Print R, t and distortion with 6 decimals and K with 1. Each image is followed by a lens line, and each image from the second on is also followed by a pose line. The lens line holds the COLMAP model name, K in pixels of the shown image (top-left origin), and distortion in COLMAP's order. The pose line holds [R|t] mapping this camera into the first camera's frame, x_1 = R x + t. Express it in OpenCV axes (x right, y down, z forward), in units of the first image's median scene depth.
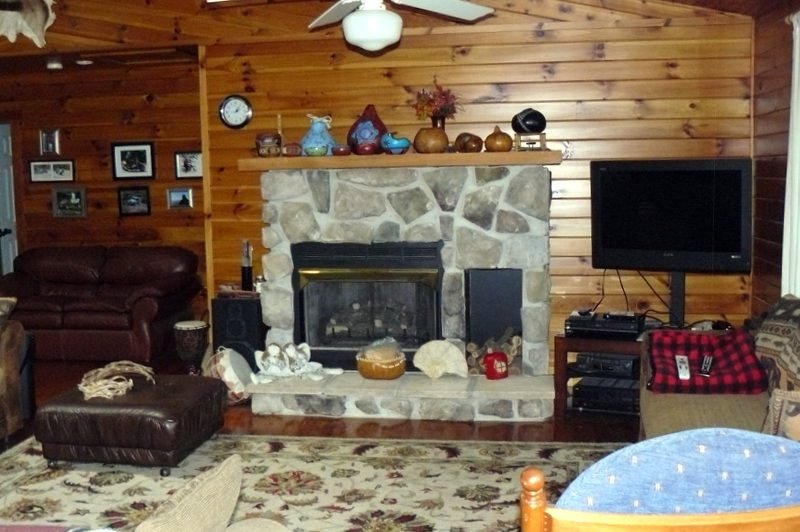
lens RADIAL K [[865.7, 0, 404.3], [0, 865.7, 266.8], [0, 0, 1]] dist [-0.187415, 0.218045]
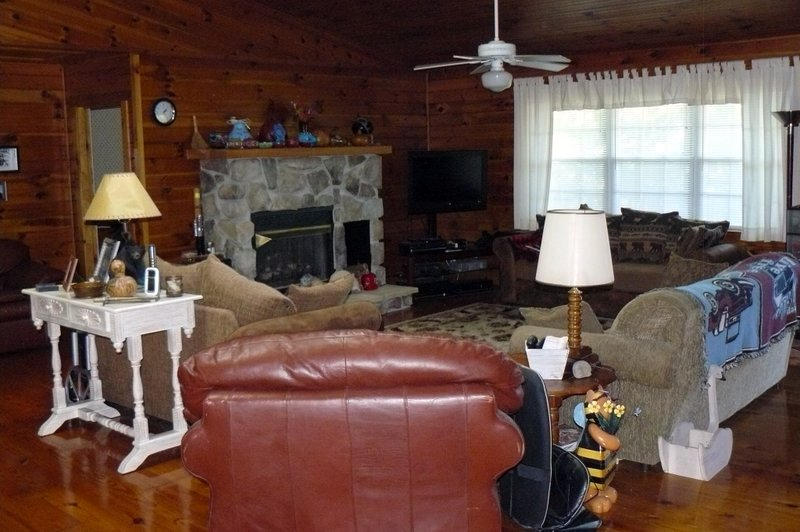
lens RADIAL K [[865.7, 0, 404.3], [0, 865.7, 266.8], [0, 0, 1]] dist [-0.187415, 0.218045]
pose [[0.548776, -0.104232, 0.829446, -1.002179], [0.107855, 0.992732, 0.053393, 0.008385], [-0.828983, 0.060160, 0.556029, 0.059503]]
